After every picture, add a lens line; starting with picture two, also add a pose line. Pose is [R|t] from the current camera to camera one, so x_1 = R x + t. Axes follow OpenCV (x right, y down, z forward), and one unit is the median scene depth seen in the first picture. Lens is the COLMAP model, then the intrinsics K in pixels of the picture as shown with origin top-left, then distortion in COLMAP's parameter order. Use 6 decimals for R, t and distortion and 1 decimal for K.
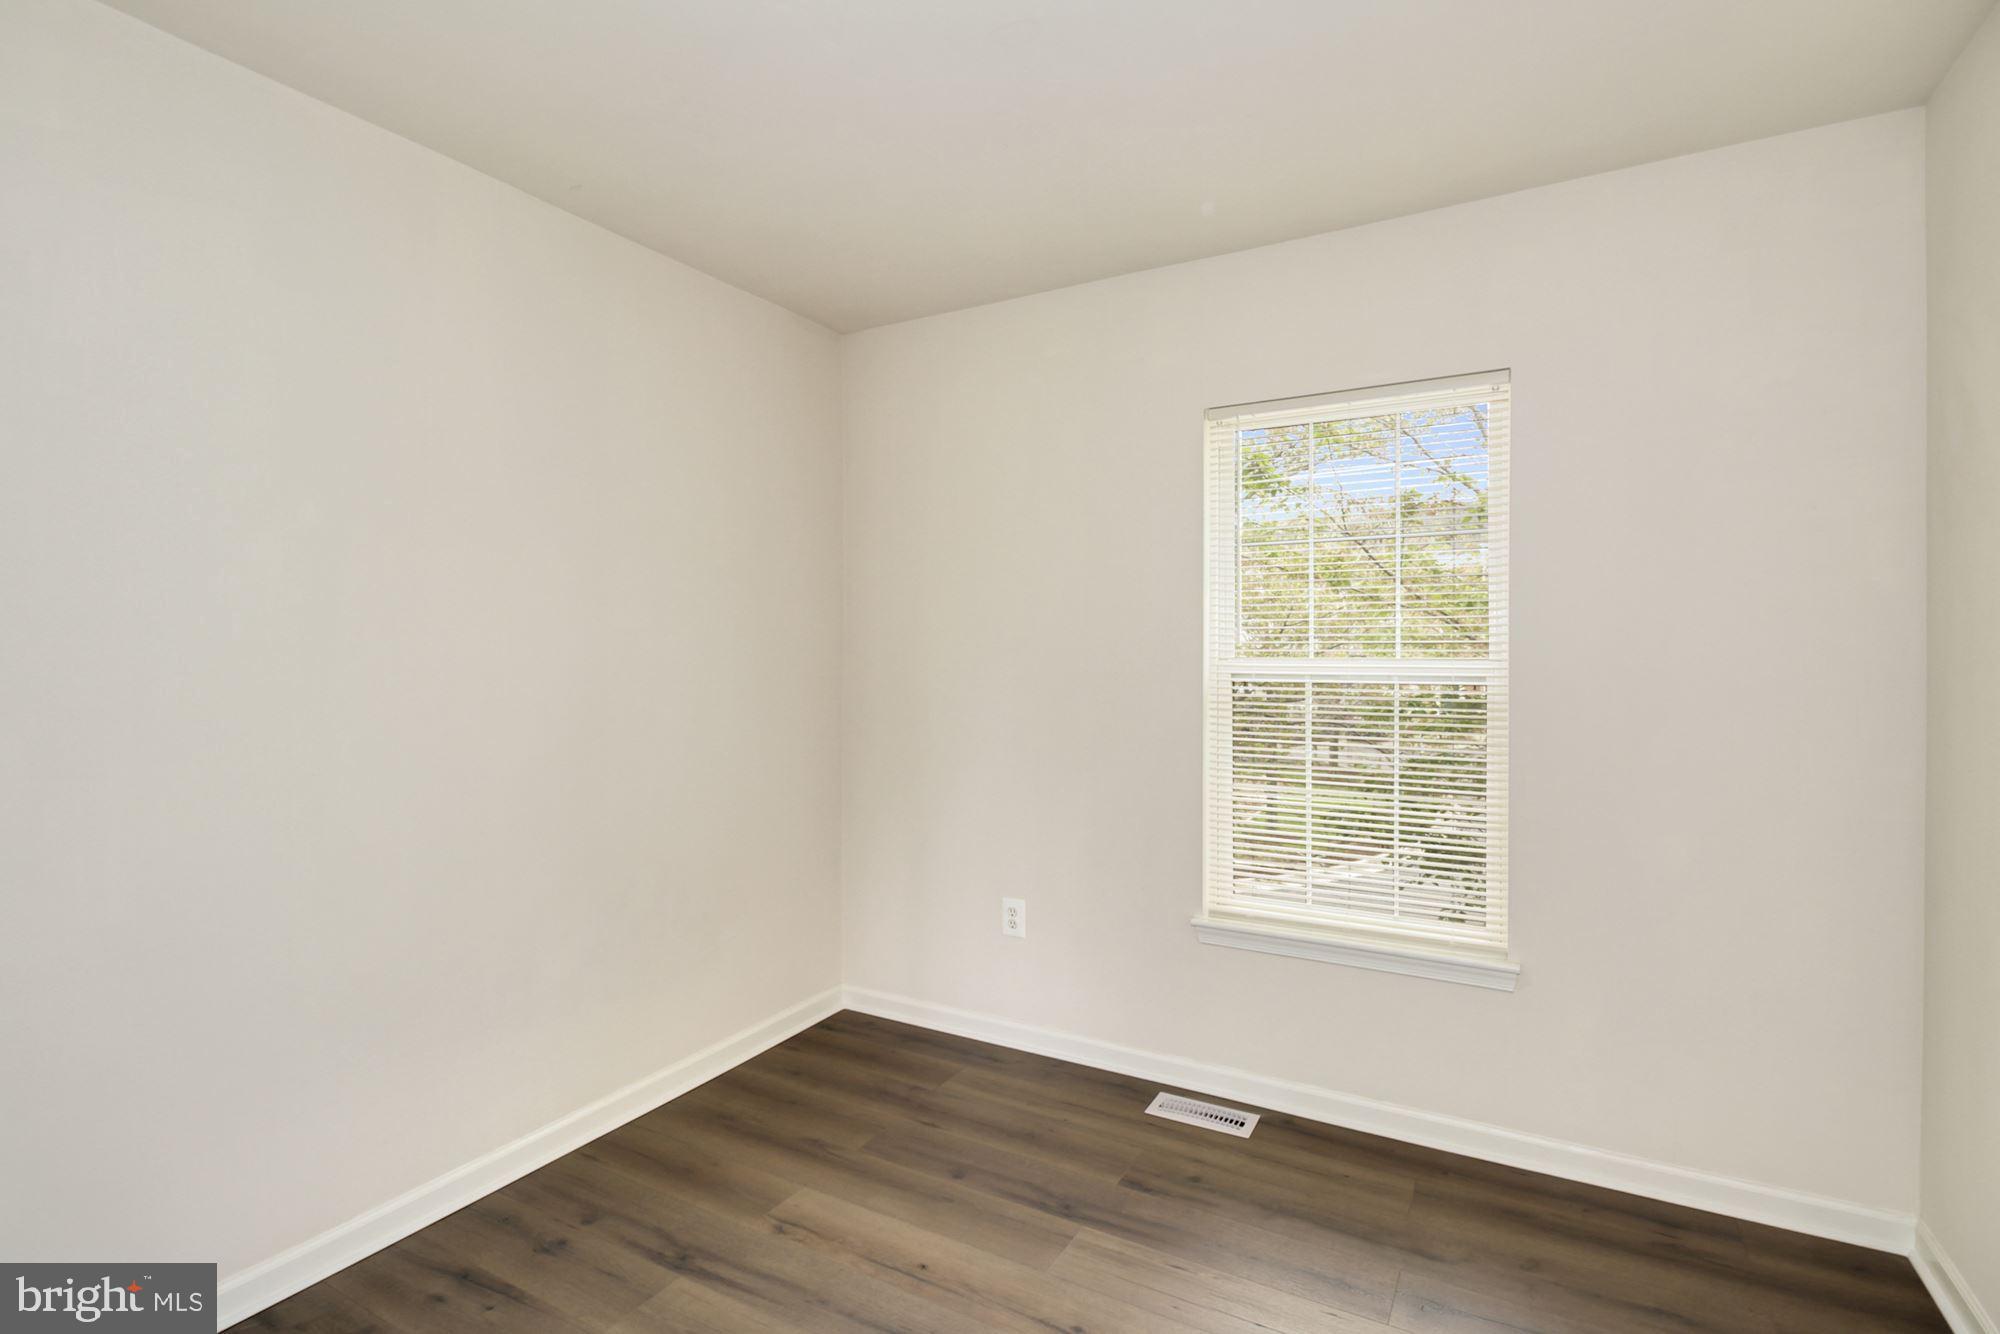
lens RADIAL K [[963.6, 0, 1013.5], [0, 963.6, 674.3], [0, 0, 1]] dist [0.002775, -0.013987]
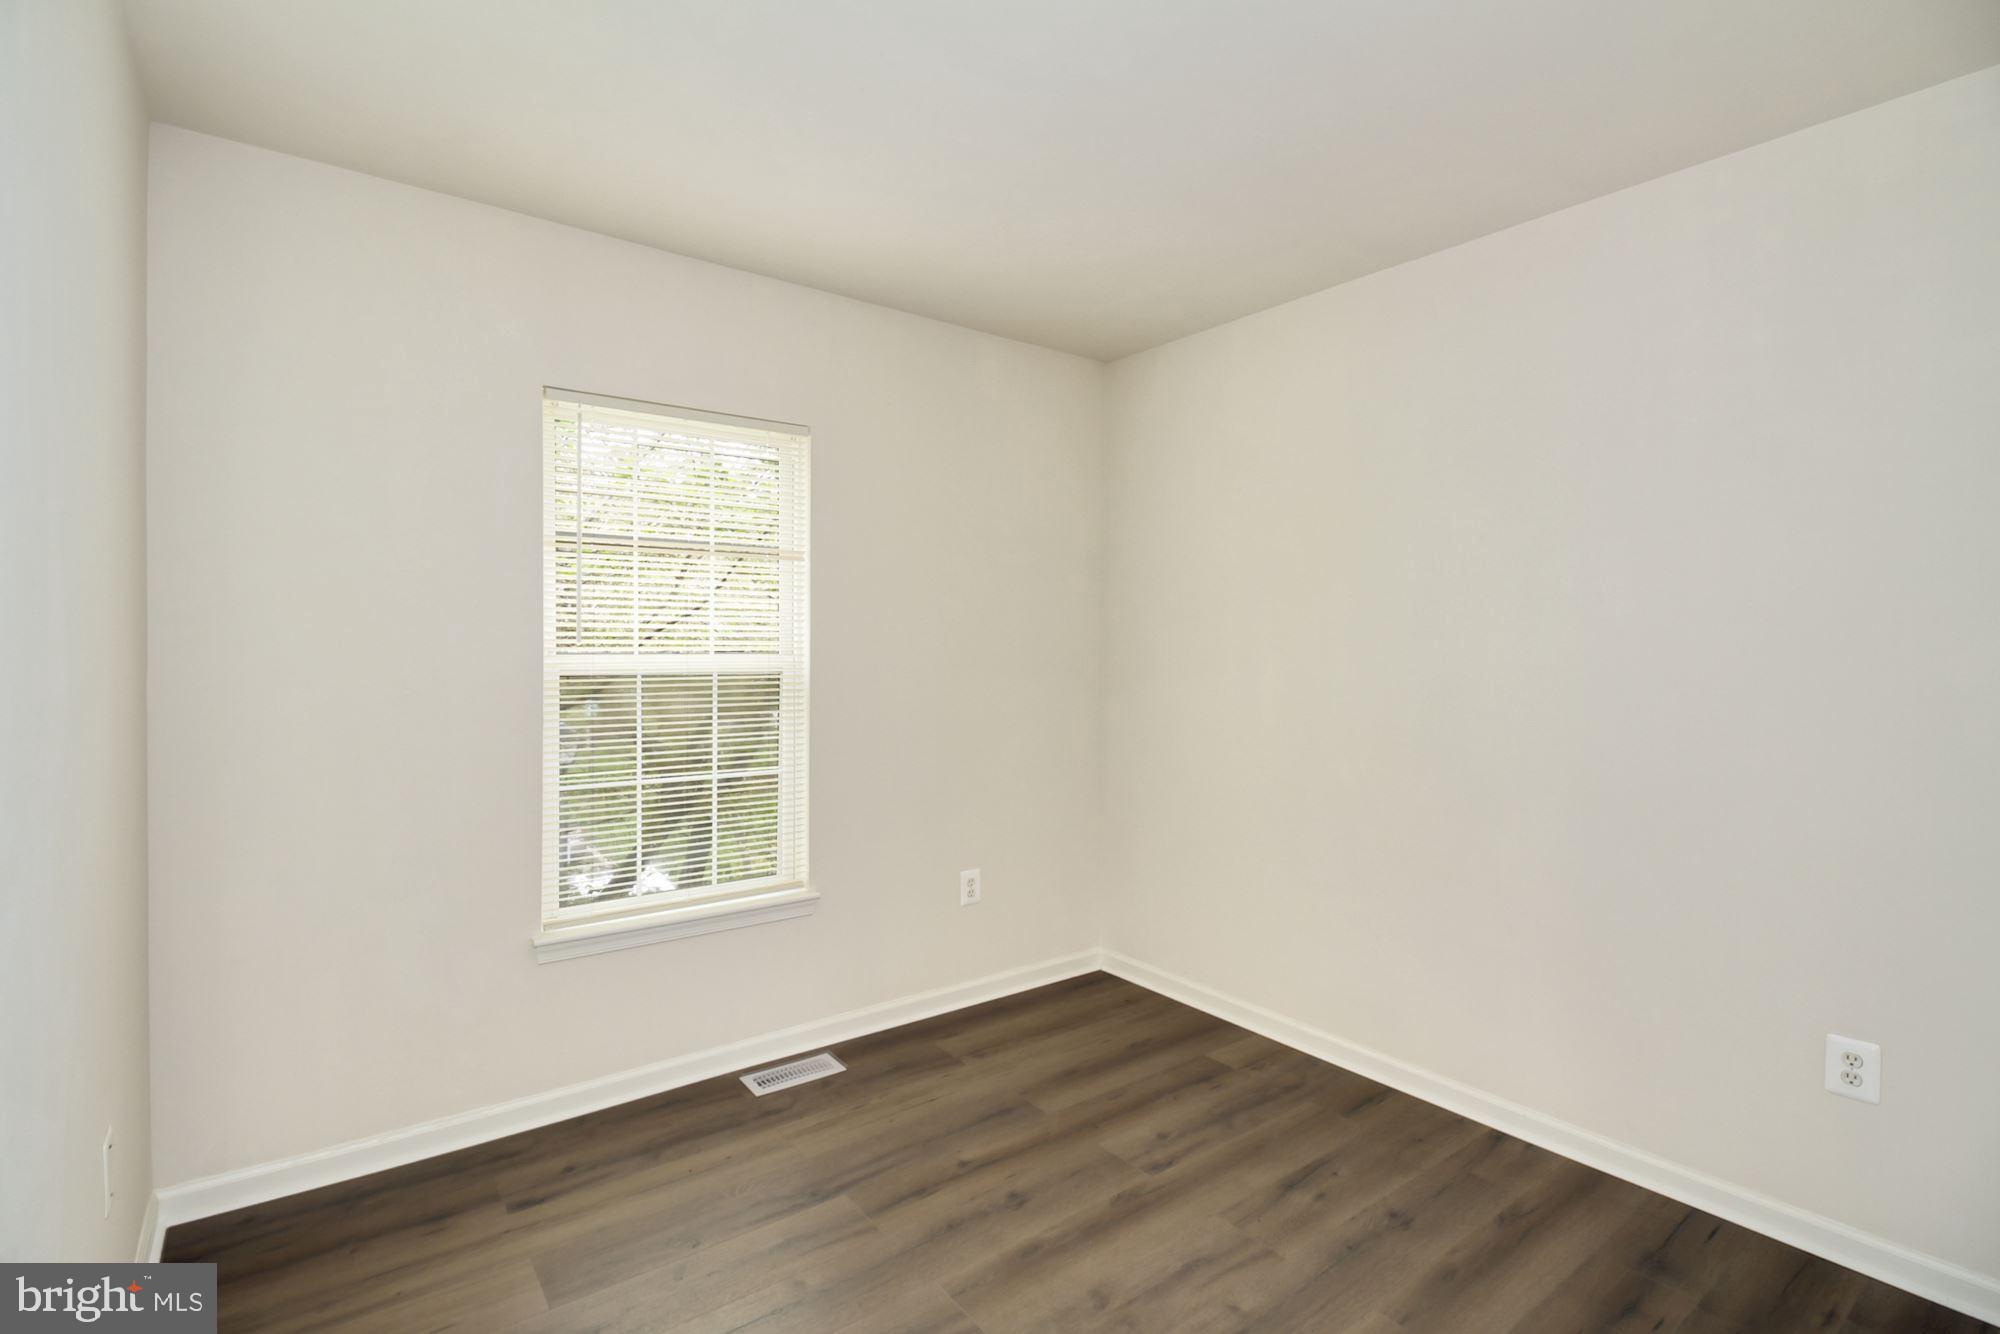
lens RADIAL K [[907.2, 0, 1010.5], [0, 907.2, 663.3], [0, 0, 1]] dist [0.001993, -0.013451]
pose [[0.369293, -0.005607, 0.929296, -0.578665], [0.011852, 0.999929, 0.001324, -0.005080], [-0.929238, 0.010525, 0.369333, 0.341456]]
